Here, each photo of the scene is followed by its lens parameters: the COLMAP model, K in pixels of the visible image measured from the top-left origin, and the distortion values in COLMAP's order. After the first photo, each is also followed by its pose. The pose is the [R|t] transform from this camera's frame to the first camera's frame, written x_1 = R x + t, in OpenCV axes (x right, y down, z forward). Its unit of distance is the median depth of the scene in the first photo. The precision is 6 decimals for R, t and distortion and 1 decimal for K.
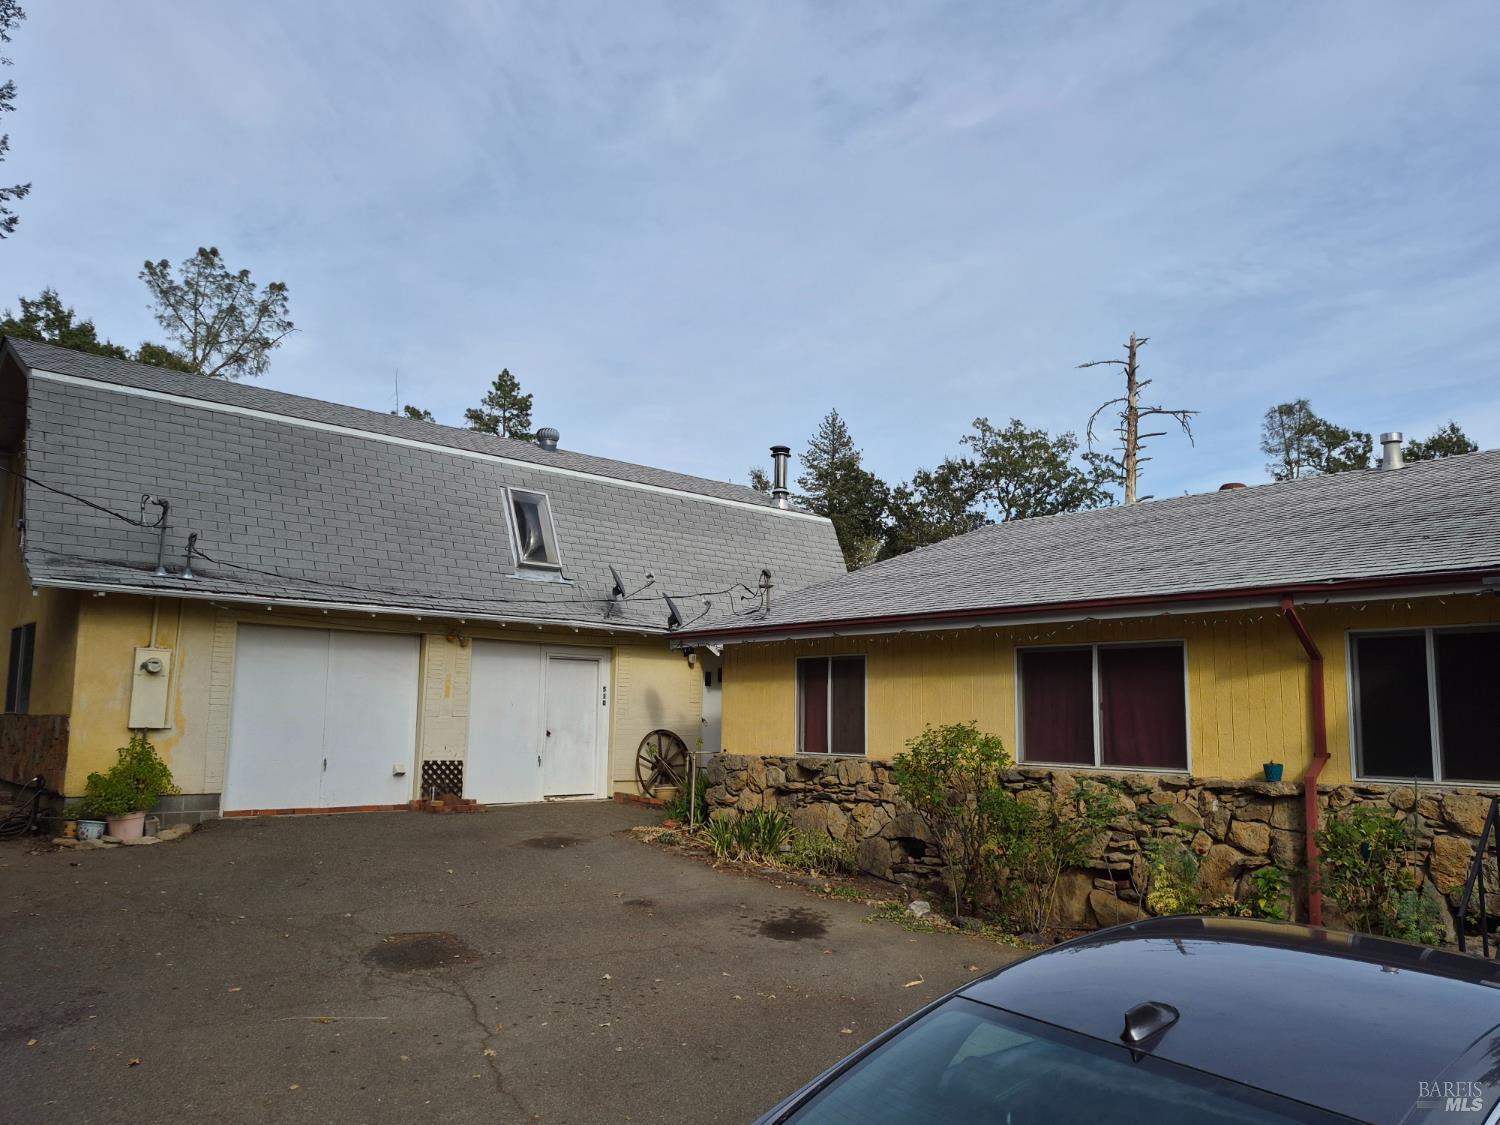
lens RADIAL K [[1143.1, 0, 750.0], [0, 1143.1, 562.5], [0, 0, 1]] dist [0.090094, -0.163274]
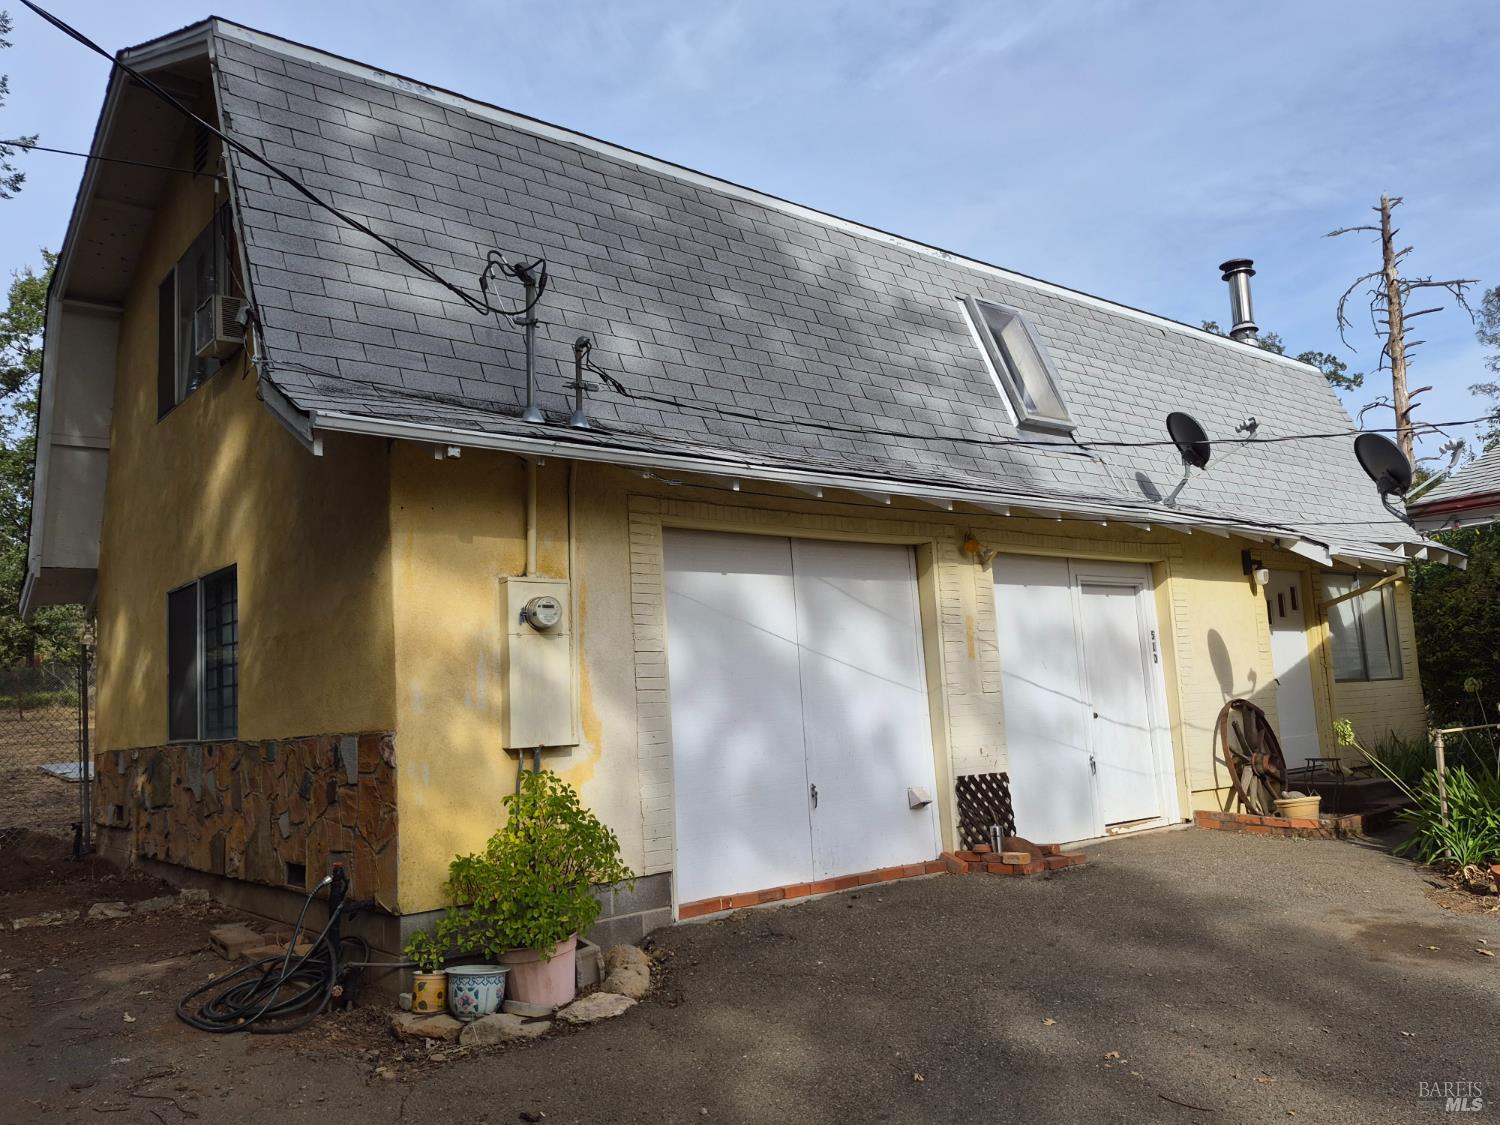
lens RADIAL K [[1185.6, 0, 750.0], [0, 1185.6, 562.5], [0, 0, 1]] dist [0.103581, -0.221640]
pose [[0.997353, -0.069418, -0.021633, -0.359418], [0.069762, 0.997442, 0.015550, 0.057306], [0.020499, -0.017018, 0.999645, 0.445194]]
